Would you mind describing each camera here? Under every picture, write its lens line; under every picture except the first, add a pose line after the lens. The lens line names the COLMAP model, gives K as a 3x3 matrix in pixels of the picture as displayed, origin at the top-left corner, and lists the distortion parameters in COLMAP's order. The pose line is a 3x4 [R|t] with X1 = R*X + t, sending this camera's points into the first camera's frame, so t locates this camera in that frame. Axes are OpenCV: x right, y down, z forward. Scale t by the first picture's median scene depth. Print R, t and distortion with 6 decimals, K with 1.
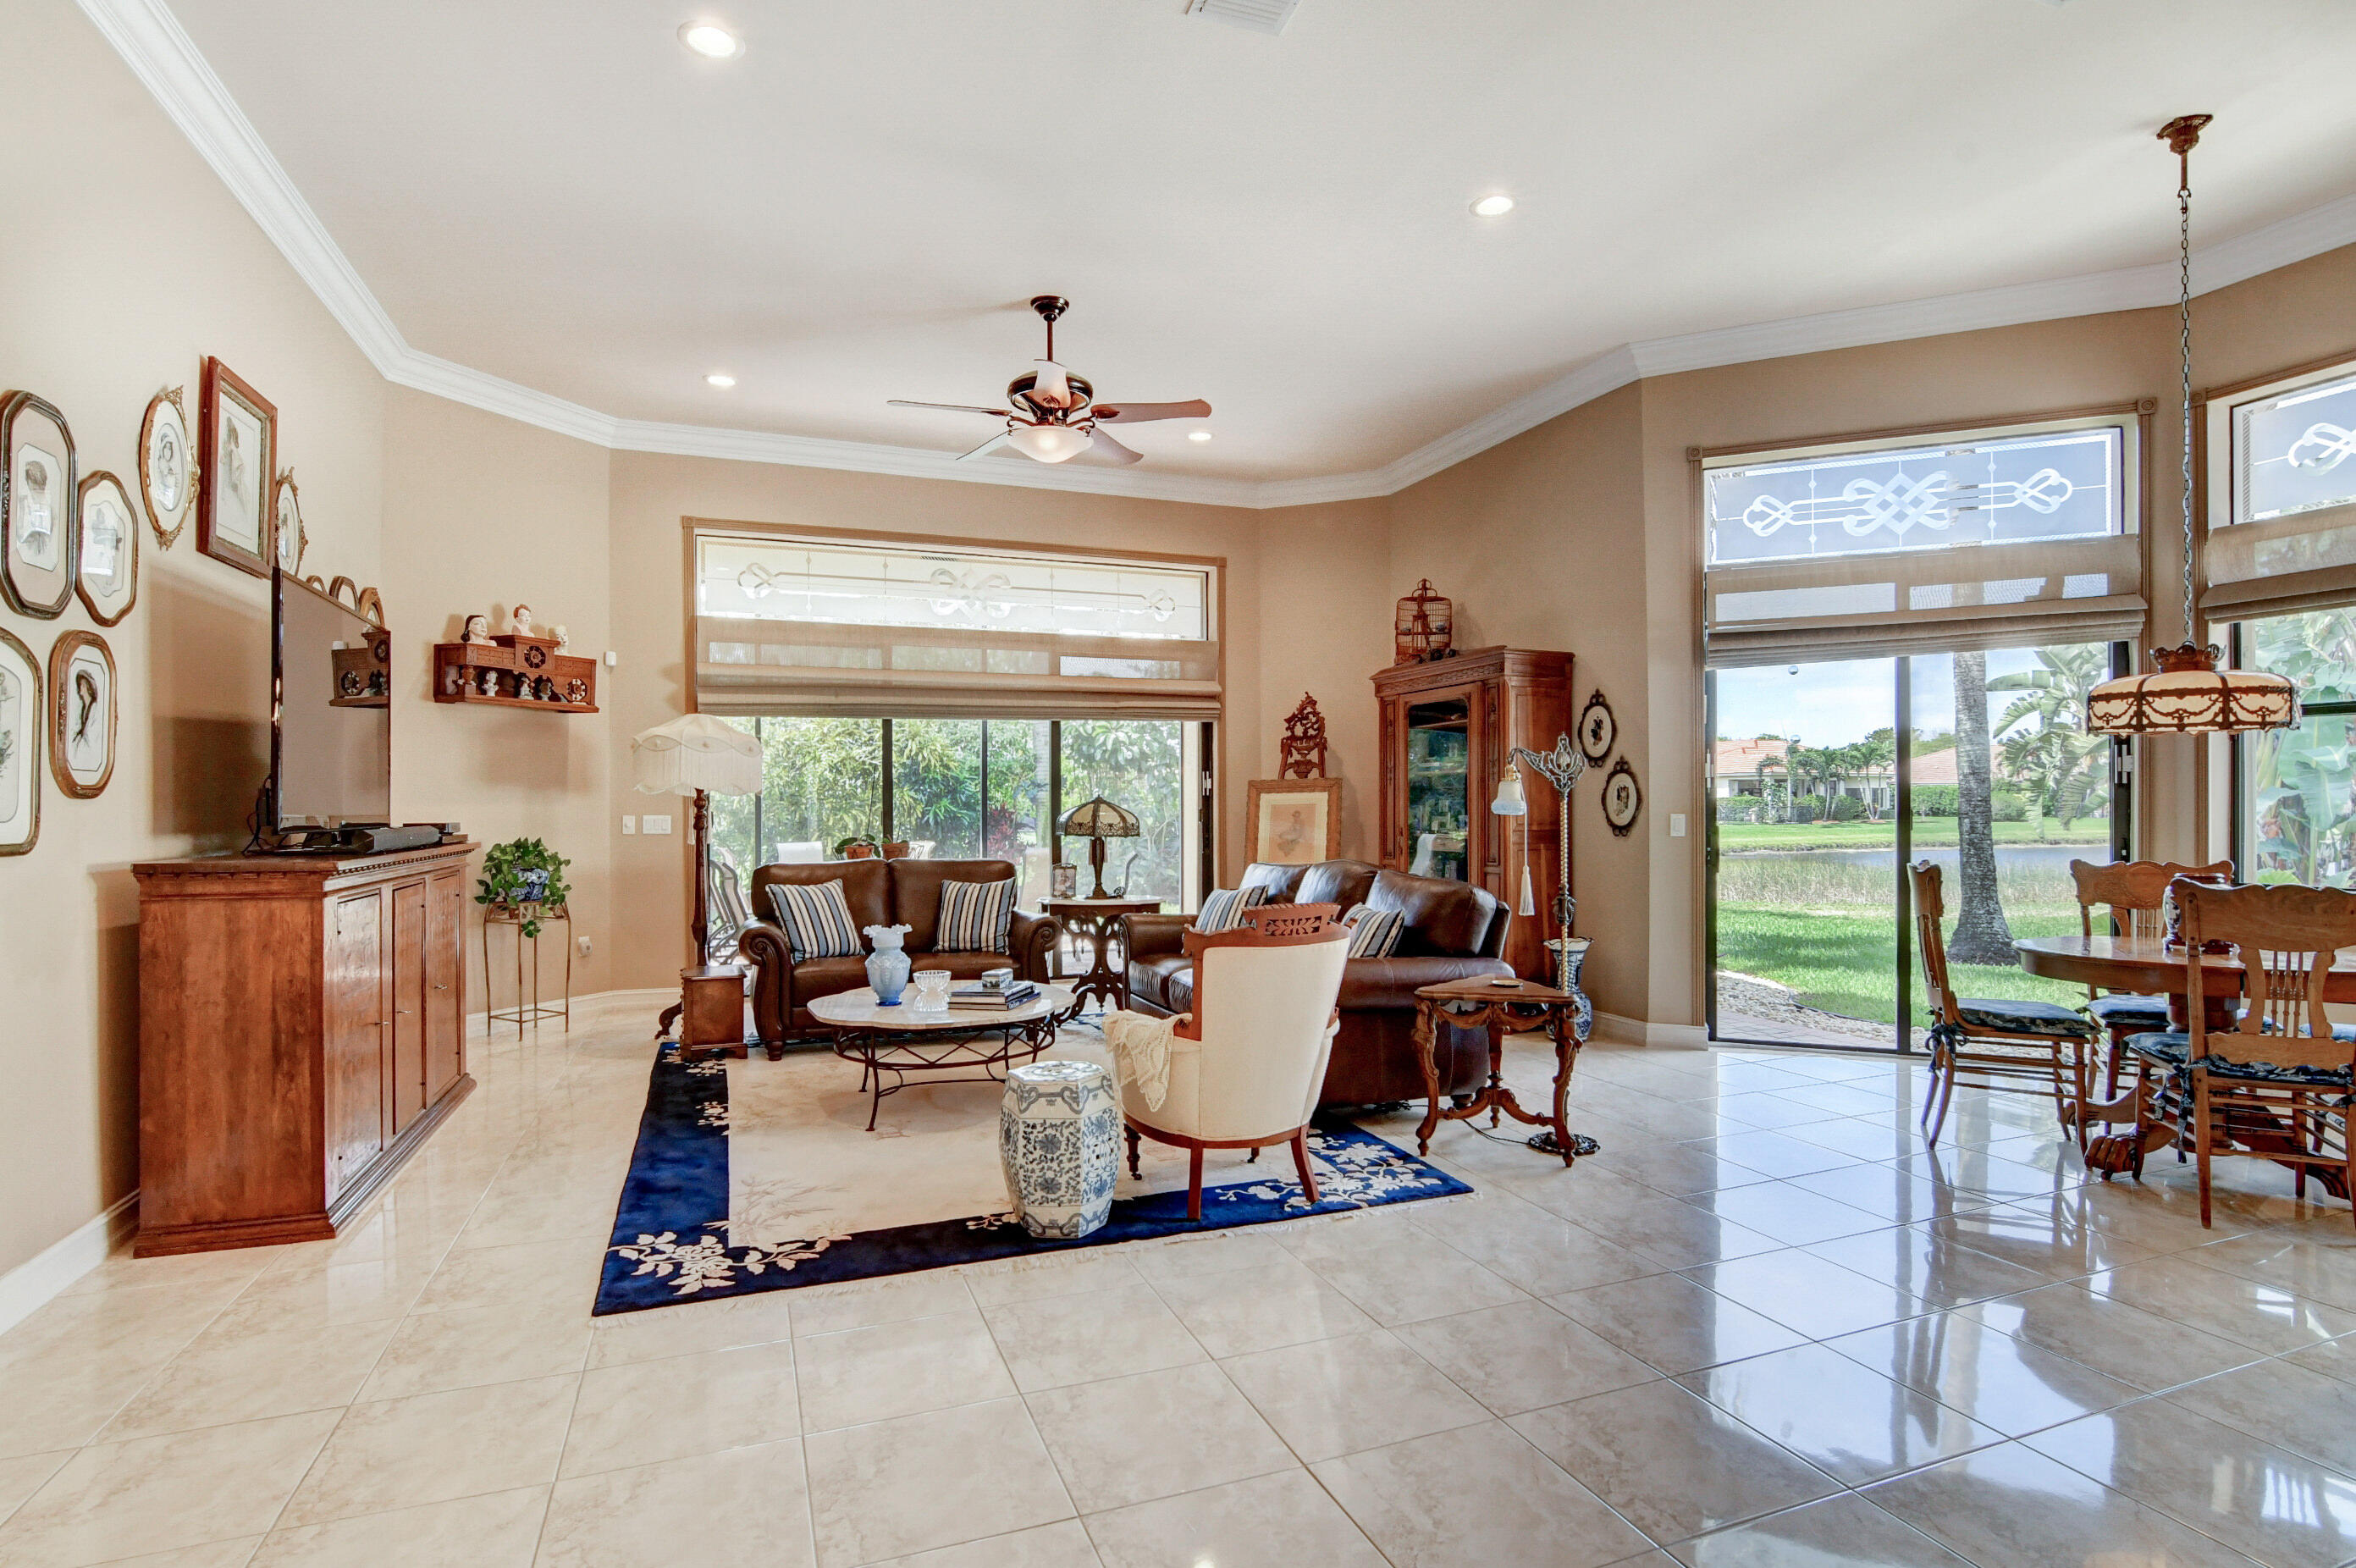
lens RADIAL K [[1153.9, 0, 1167.8], [0, 1153.9, 807.2], [0, 0, 1]] dist [-0.032052, 0.010575]
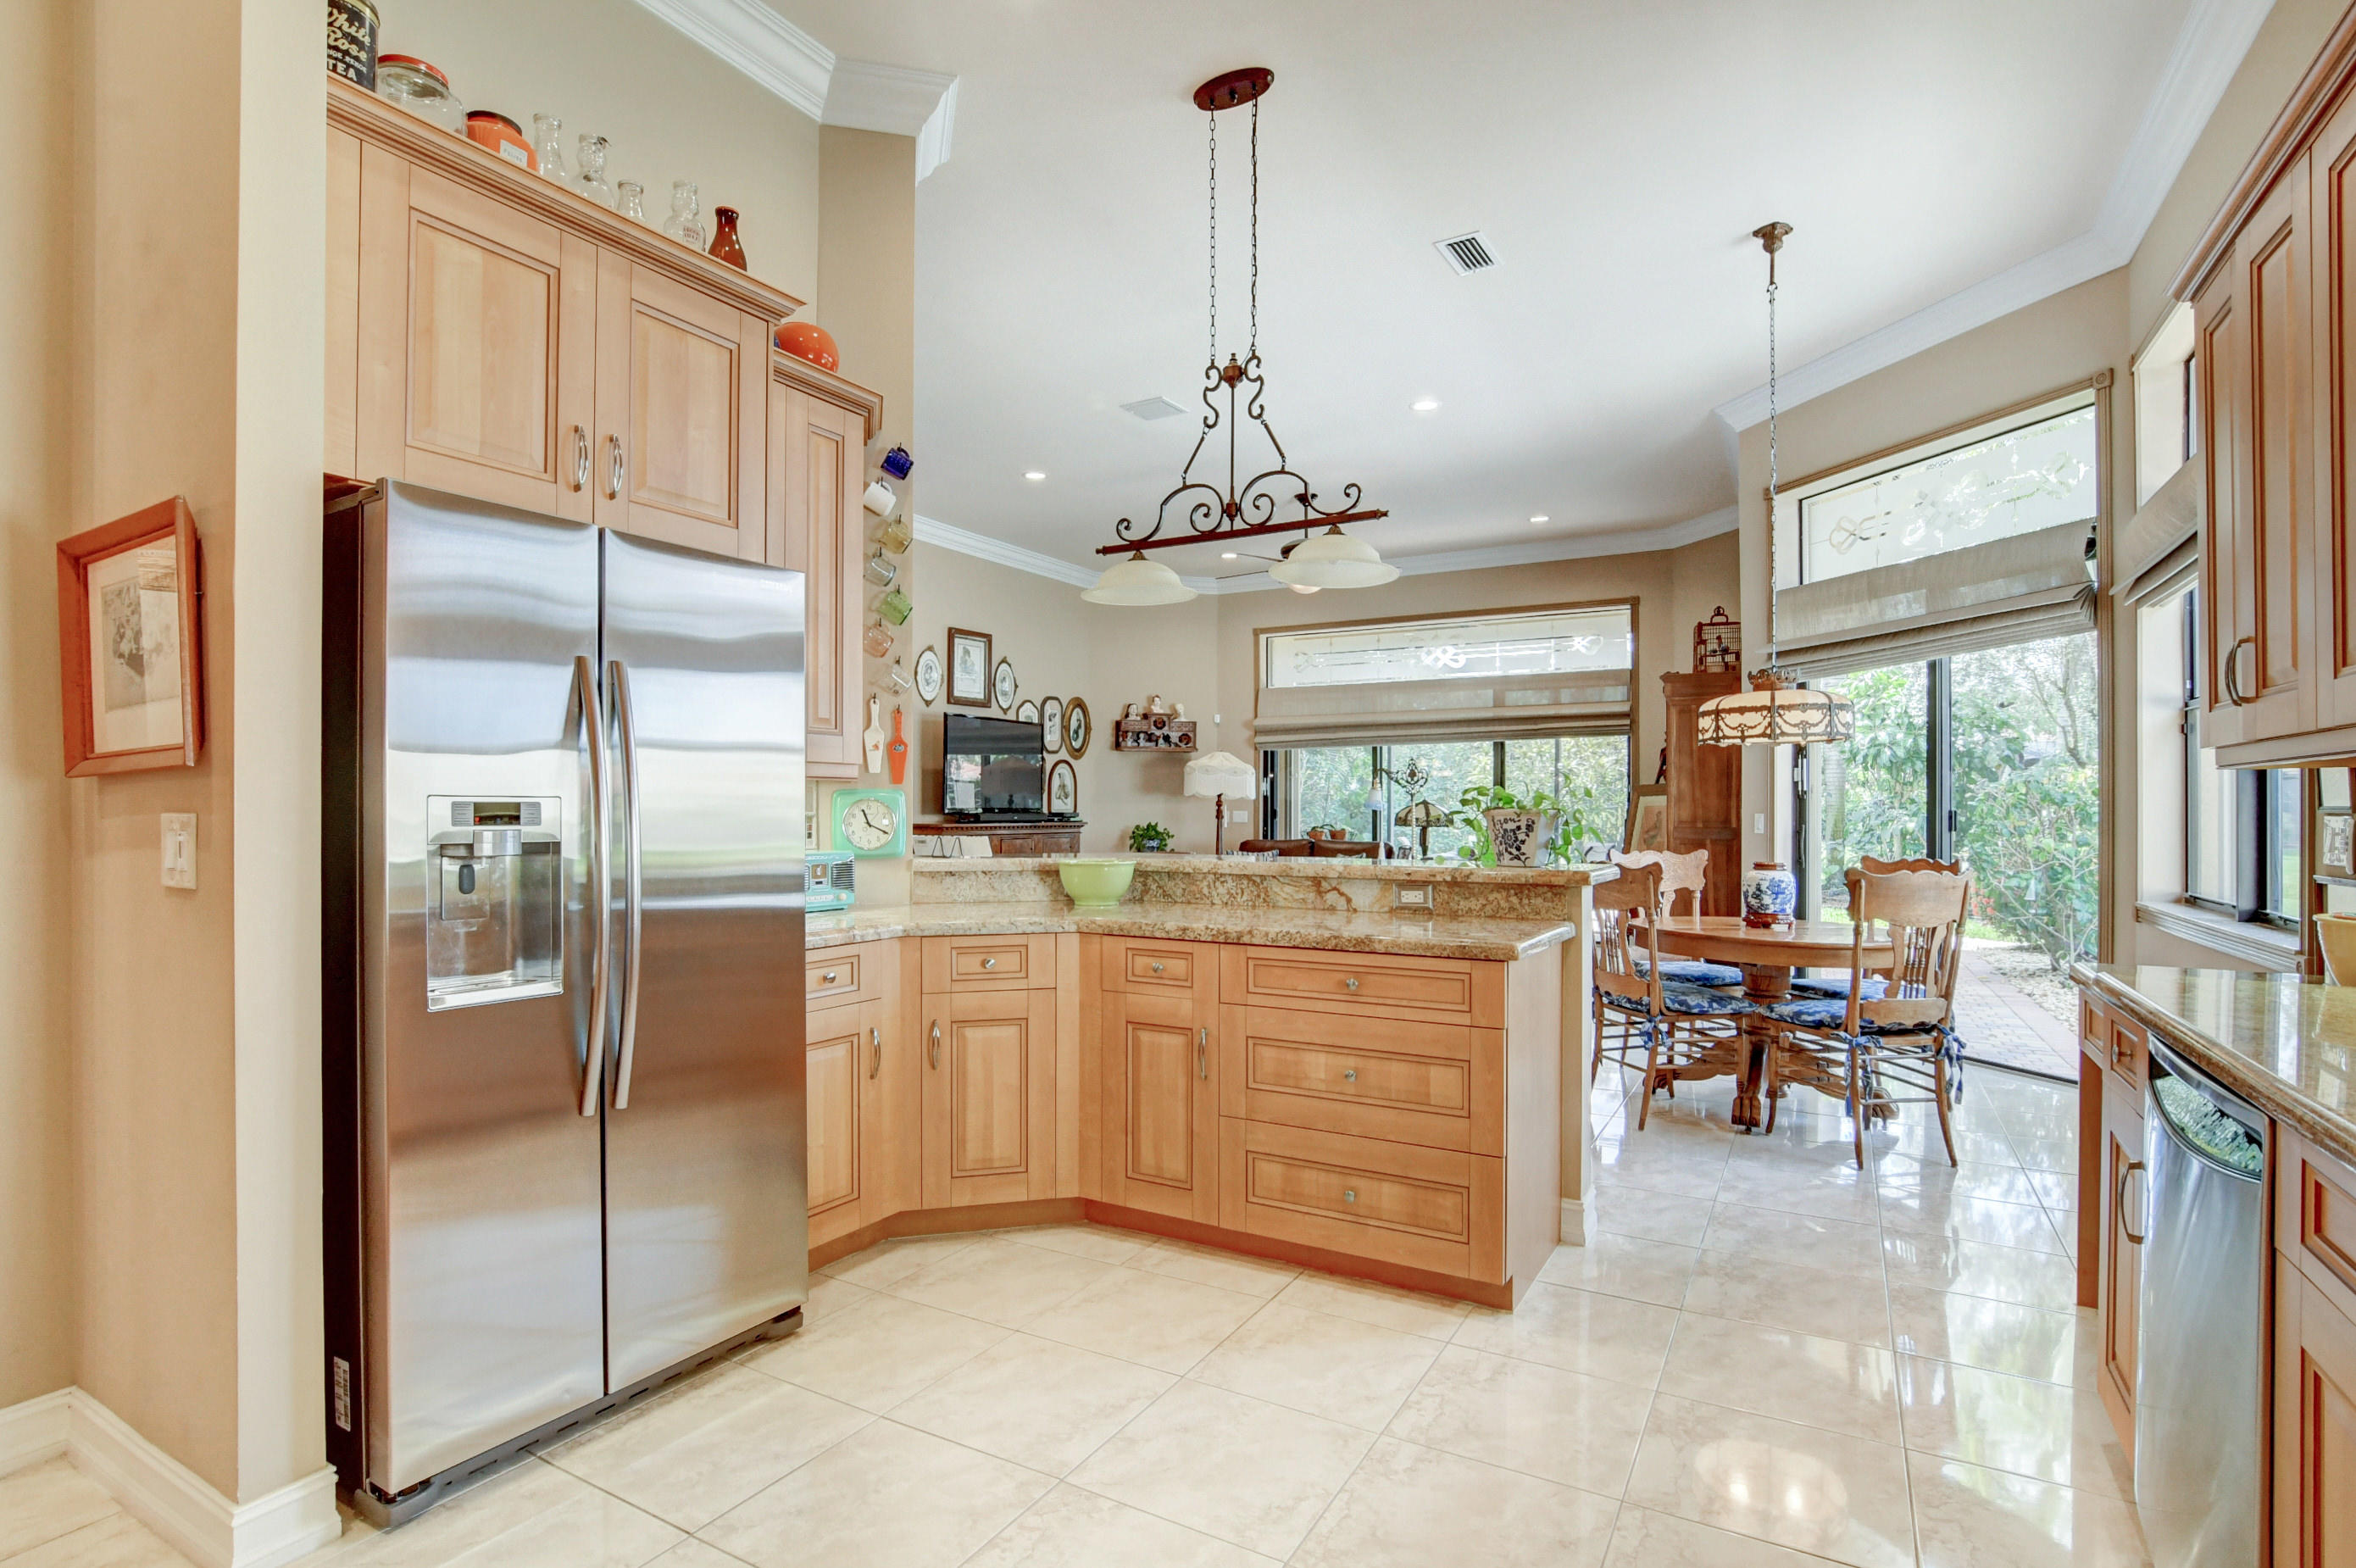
lens RADIAL K [[1153.9, 0, 1167.8], [0, 1153.9, 807.2], [0, 0, 1]] dist [-0.032052, 0.010575]
pose [[0.630345, 0.002907, -0.776310, 1.261539], [-0.005923, 0.999982, -0.001064, 0.006022], [0.776293, 0.005268, 0.630351, -0.213583]]
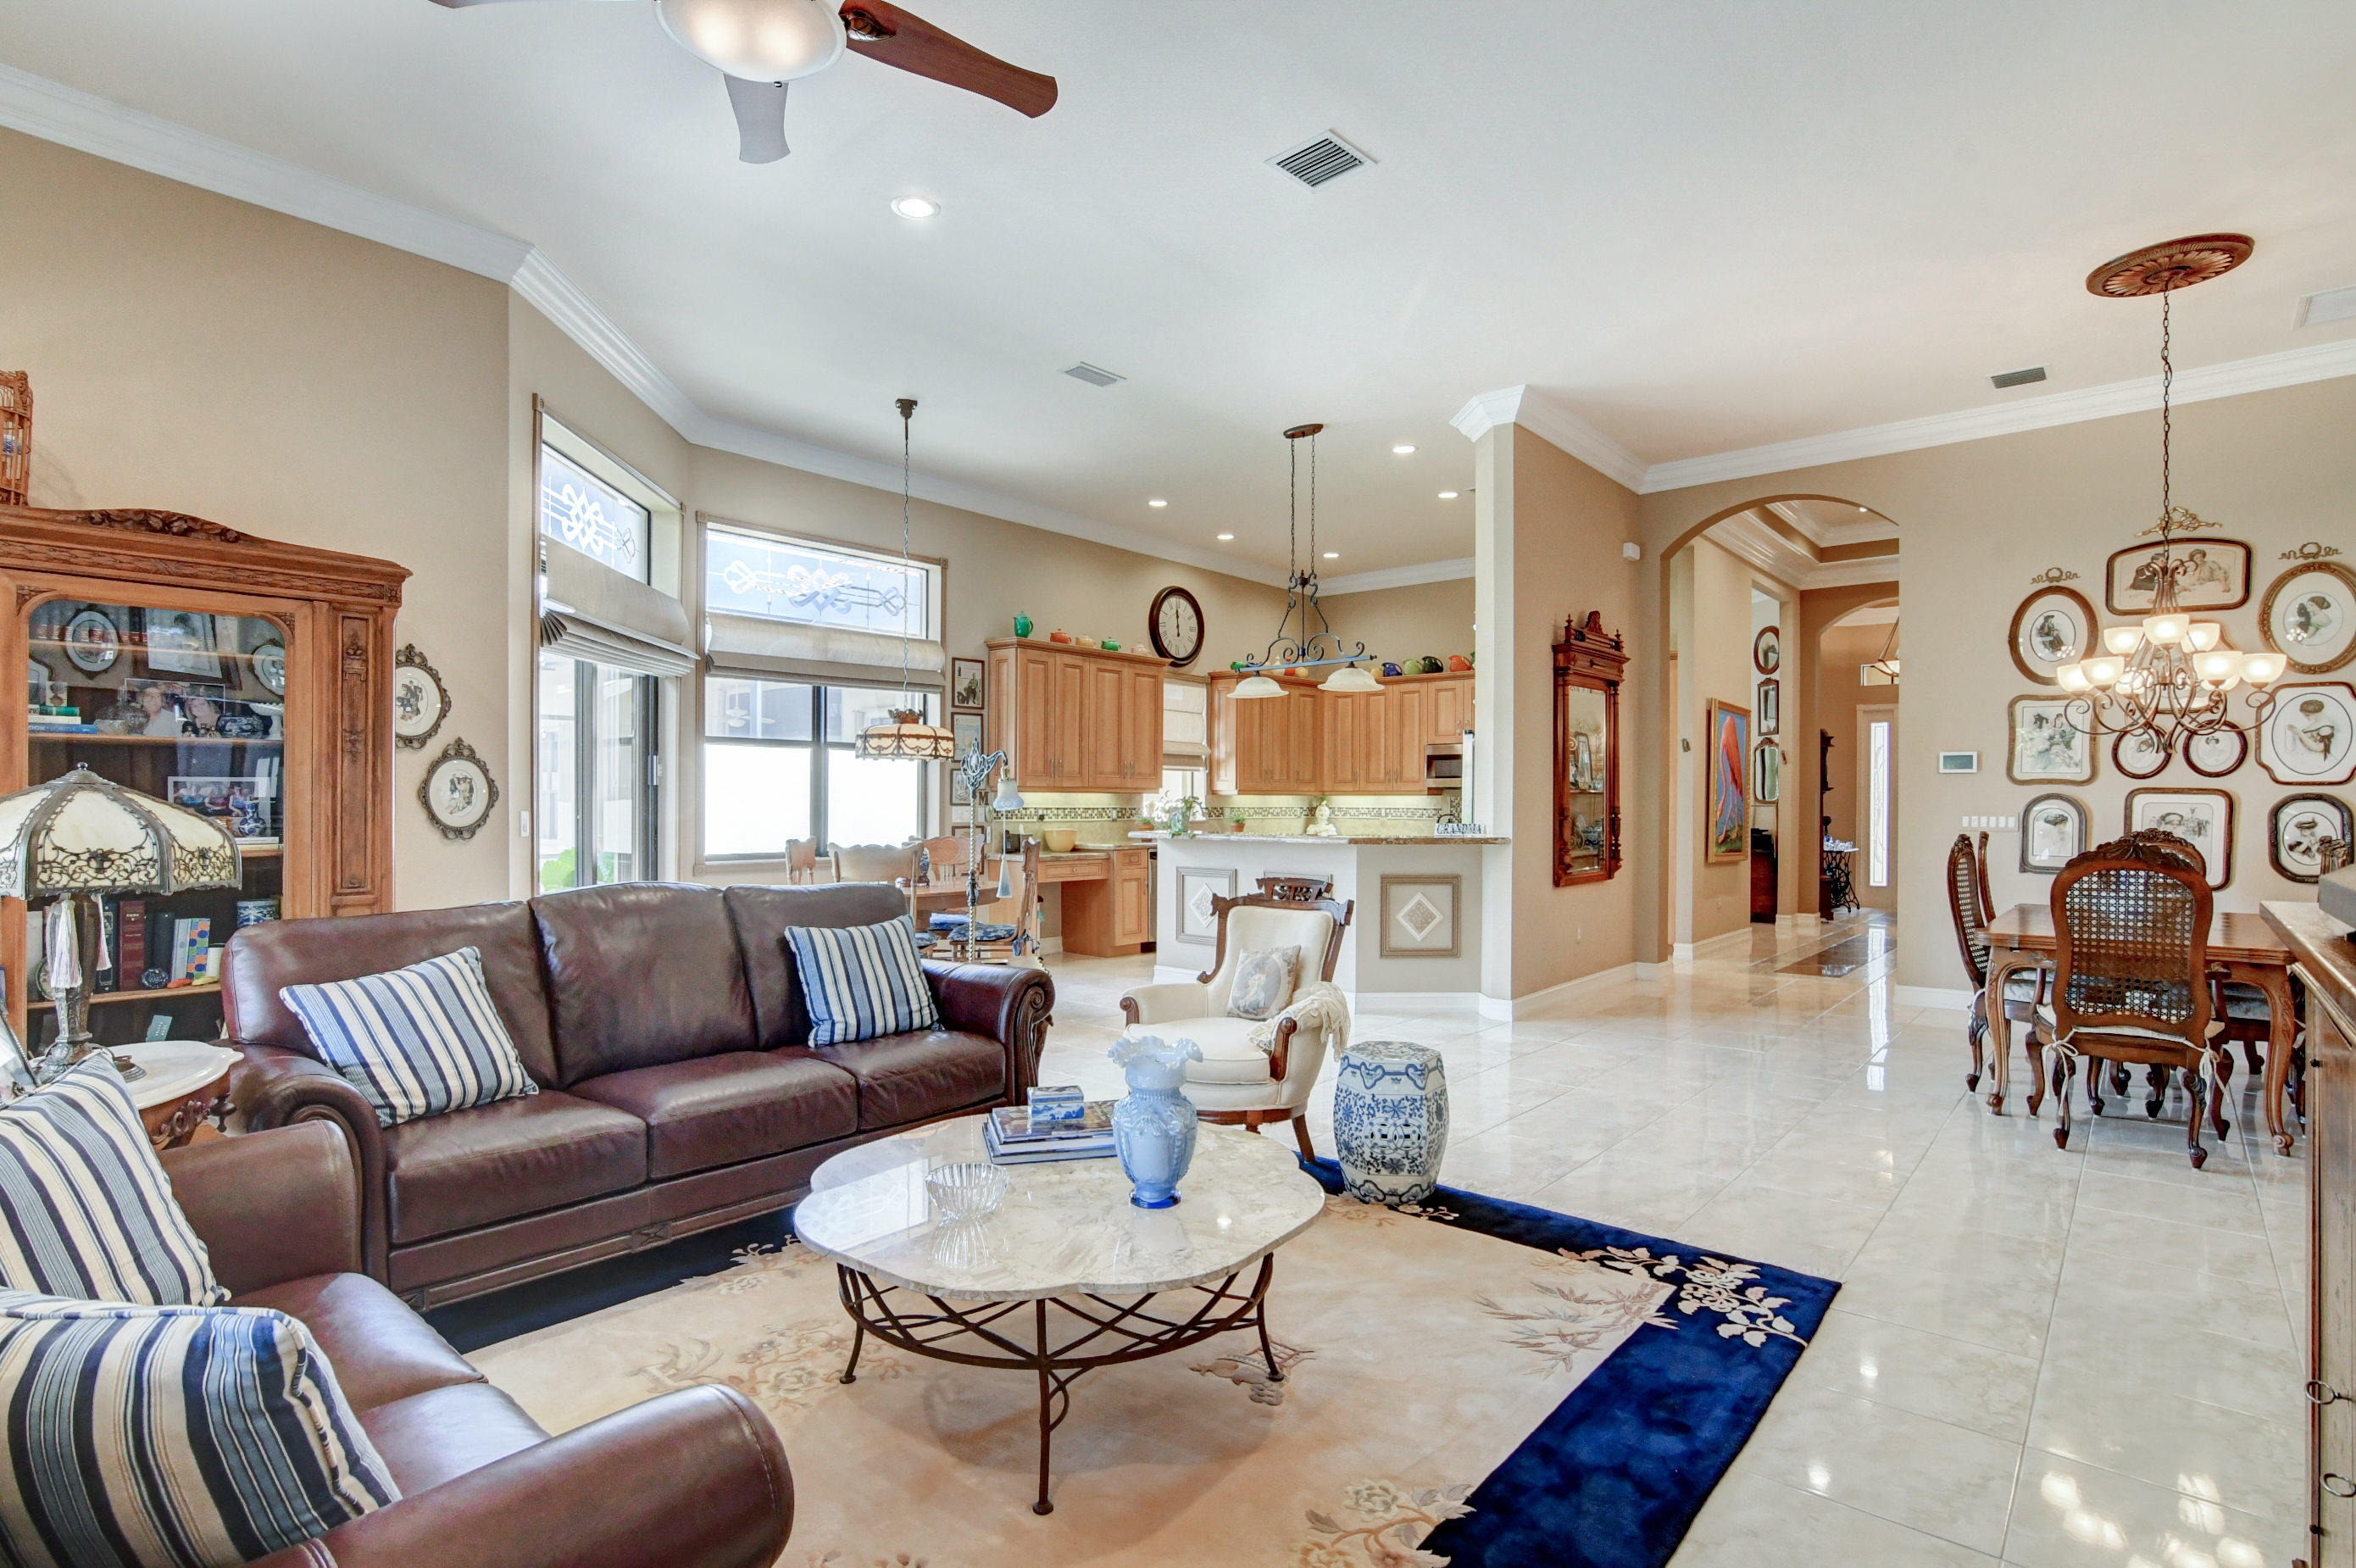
lens RADIAL K [[1153.9, 0, 1167.8], [0, 1153.9, 807.2], [0, 0, 1]] dist [-0.032052, 0.010575]
pose [[-0.476093, -0.004457, 0.879384, -0.732820], [-0.000443, 0.999988, 0.004828, -0.001899], [-0.879395, 0.001909, -0.476089, 1.325360]]
